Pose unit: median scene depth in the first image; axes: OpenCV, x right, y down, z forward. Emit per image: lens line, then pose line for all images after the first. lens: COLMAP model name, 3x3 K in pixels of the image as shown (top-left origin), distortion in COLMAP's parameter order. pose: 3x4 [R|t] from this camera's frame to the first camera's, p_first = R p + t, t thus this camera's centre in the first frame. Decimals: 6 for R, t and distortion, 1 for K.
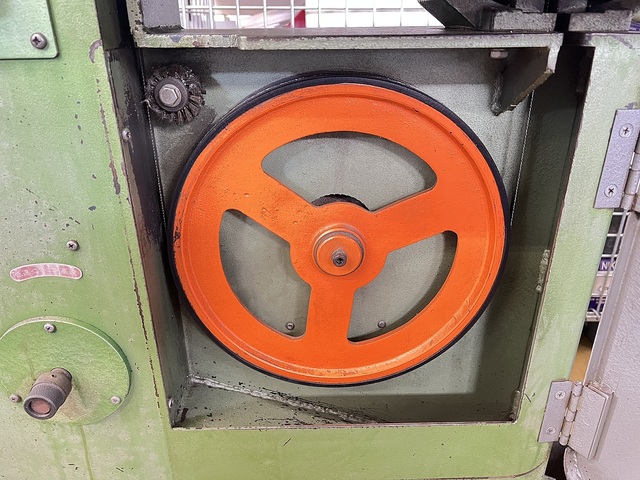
lens RADIAL K [[485.8, 0, 318.2], [0, 485.8, 237.6], [0, 0, 1]] dist [0.030624, -0.049689]
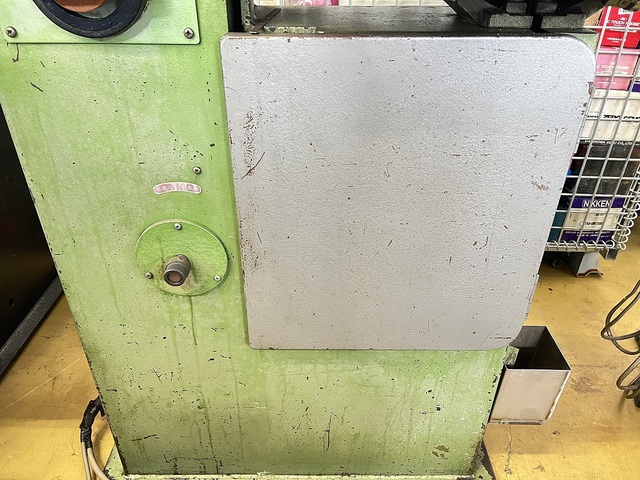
lens RADIAL K [[485.8, 0, 318.7], [0, 485.8, 244.8], [0, 0, 1]] dist [0.030624, -0.049689]
pose [[0.999663, 0.023802, -0.010317, -0.107724], [-0.022208, 0.990748, 0.133883, 0.033139], [0.013408, -0.133609, 0.990943, -0.485781]]
